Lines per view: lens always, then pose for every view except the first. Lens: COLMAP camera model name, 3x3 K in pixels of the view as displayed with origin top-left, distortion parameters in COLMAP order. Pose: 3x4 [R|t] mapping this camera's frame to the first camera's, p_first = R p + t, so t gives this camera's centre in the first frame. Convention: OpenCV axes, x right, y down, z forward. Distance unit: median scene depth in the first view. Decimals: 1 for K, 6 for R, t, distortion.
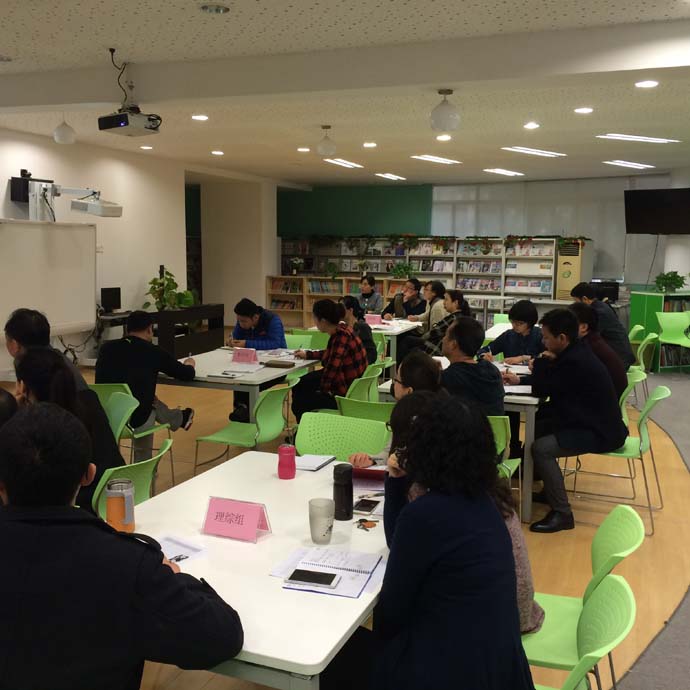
lens RADIAL K [[782.6, 0, 345.0], [0, 782.6, 345.0], [0, 0, 1]] dist [0.056445, -0.022888]
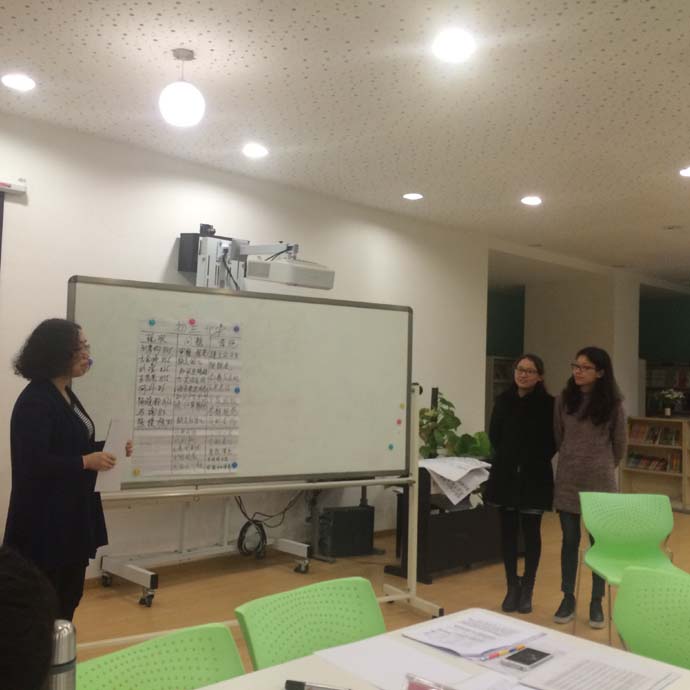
lens RADIAL K [[775.6, 0, 345.0], [0, 775.6, 345.0], [0, 0, 1]] dist [0.060641, -0.037806]
pose [[0.900829, -0.003576, -0.434160, -0.024639], [-0.076568, 0.982985, -0.166964, -0.020905], [0.427370, 0.183649, 0.885228, 0.321540]]
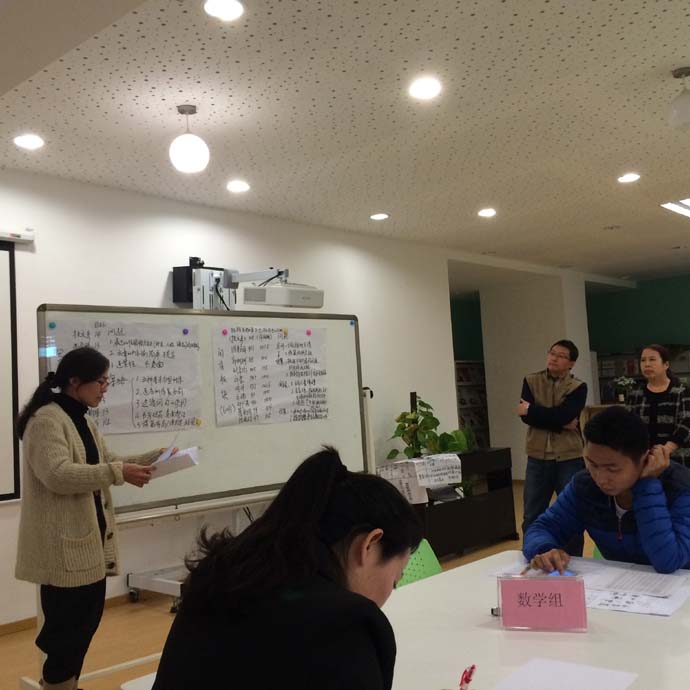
lens RADIAL K [[782.6, 0, 345.0], [0, 782.6, 345.0], [0, 0, 1]] dist [0.056445, -0.022888]
pose [[0.924811, -0.090132, -0.369597, -0.029763], [0.018733, 0.981139, -0.192391, -0.011263], [0.379966, 0.171002, 0.909057, 0.282038]]
